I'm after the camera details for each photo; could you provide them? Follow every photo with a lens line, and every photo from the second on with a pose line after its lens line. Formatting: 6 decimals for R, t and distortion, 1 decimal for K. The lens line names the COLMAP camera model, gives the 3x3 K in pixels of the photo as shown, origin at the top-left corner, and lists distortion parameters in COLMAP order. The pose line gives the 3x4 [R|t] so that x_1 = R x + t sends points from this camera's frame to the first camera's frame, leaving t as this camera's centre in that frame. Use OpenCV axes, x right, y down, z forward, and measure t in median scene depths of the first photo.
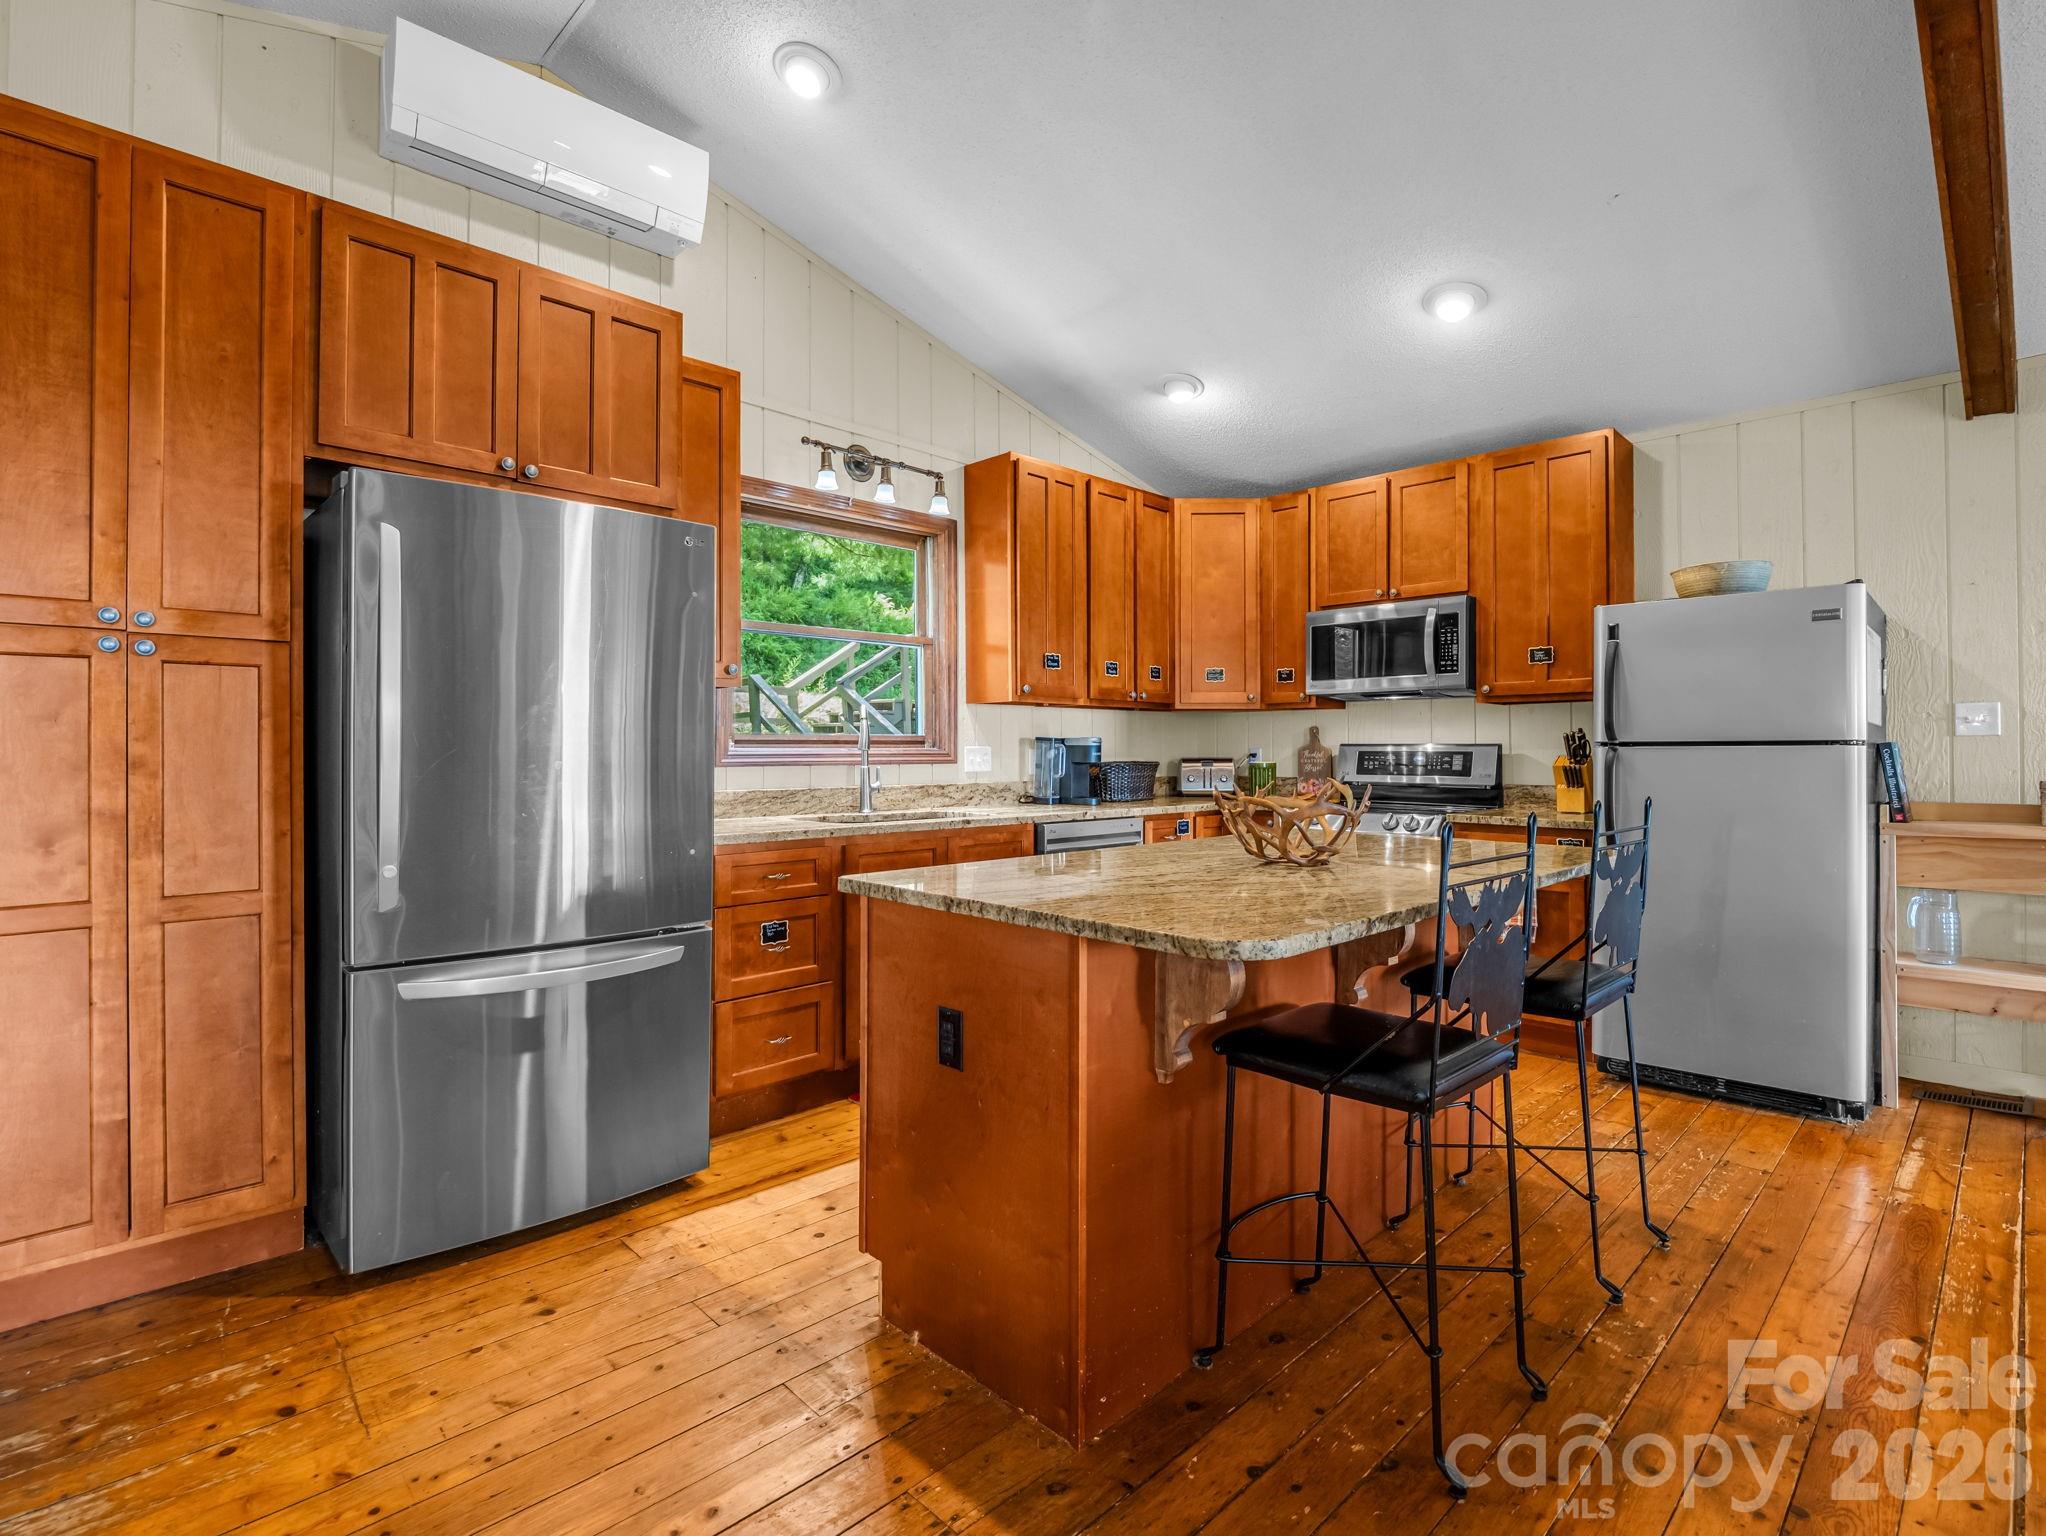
lens RADIAL K [[1026.1, 0, 1015.5], [0, 1026.1, 759.8], [0, 0, 1]] dist [-0.001288, -0.001922]
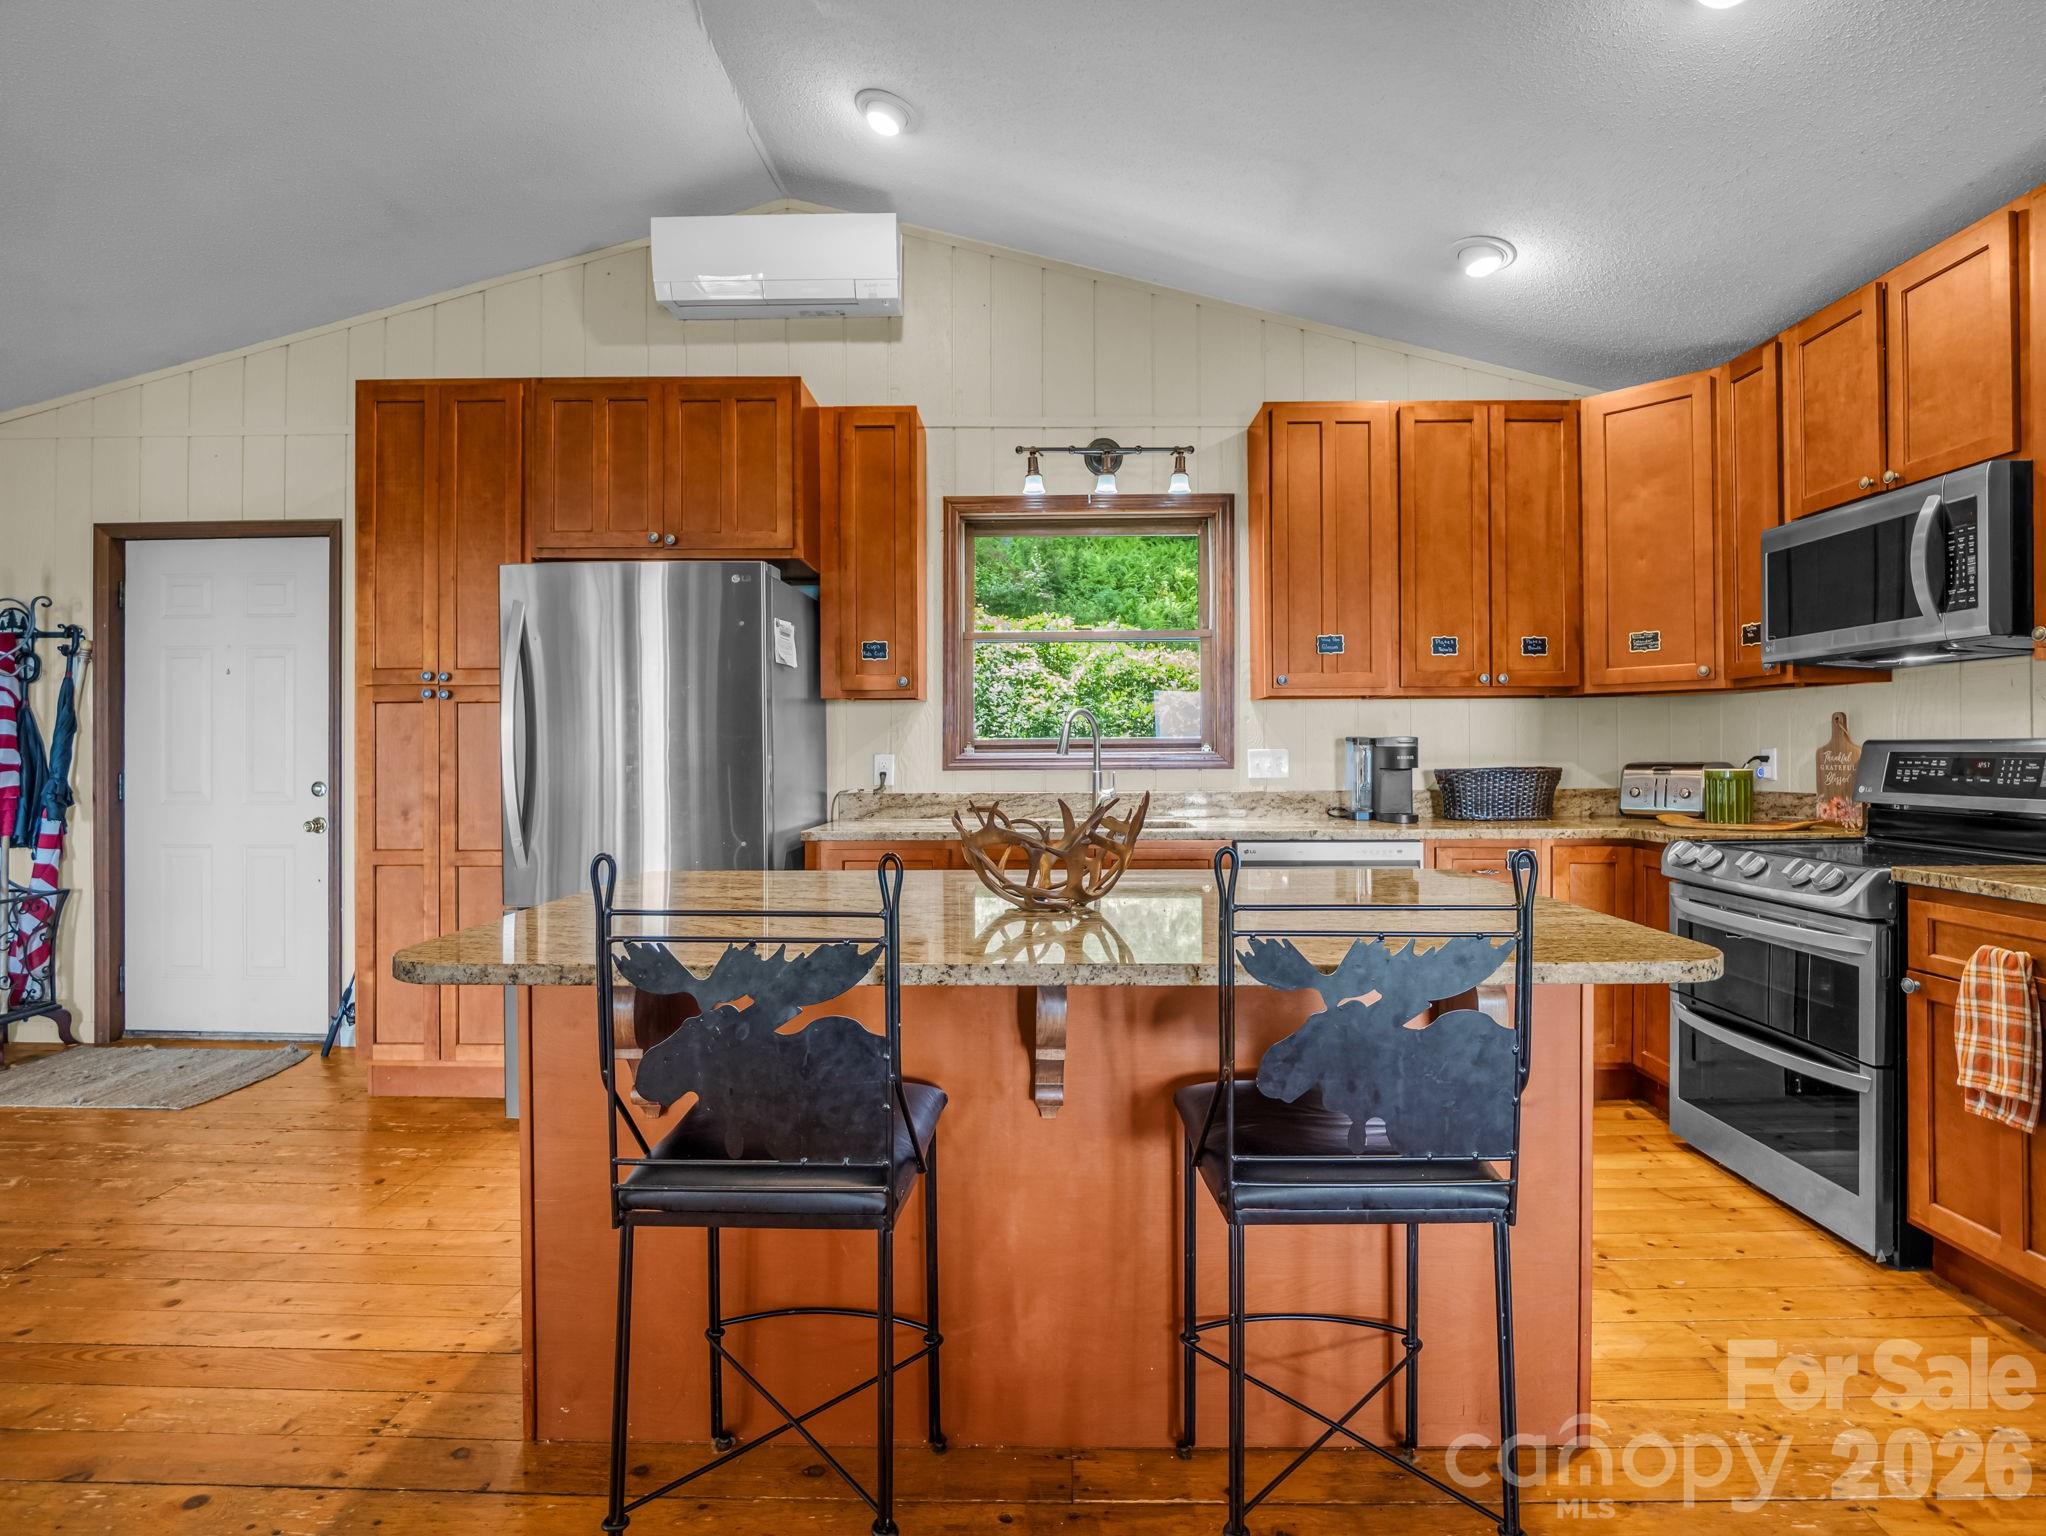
lens RADIAL K [[1026.1, 0, 1015.5], [0, 1026.1, 759.8], [0, 0, 1]] dist [-0.001288, -0.001922]
pose [[0.695535, 0.001223, -0.718491, 0.447776], [-0.000981, 0.999999, 0.000753, -0.004357], [0.718492, 0.000181, 0.695536, 0.250561]]
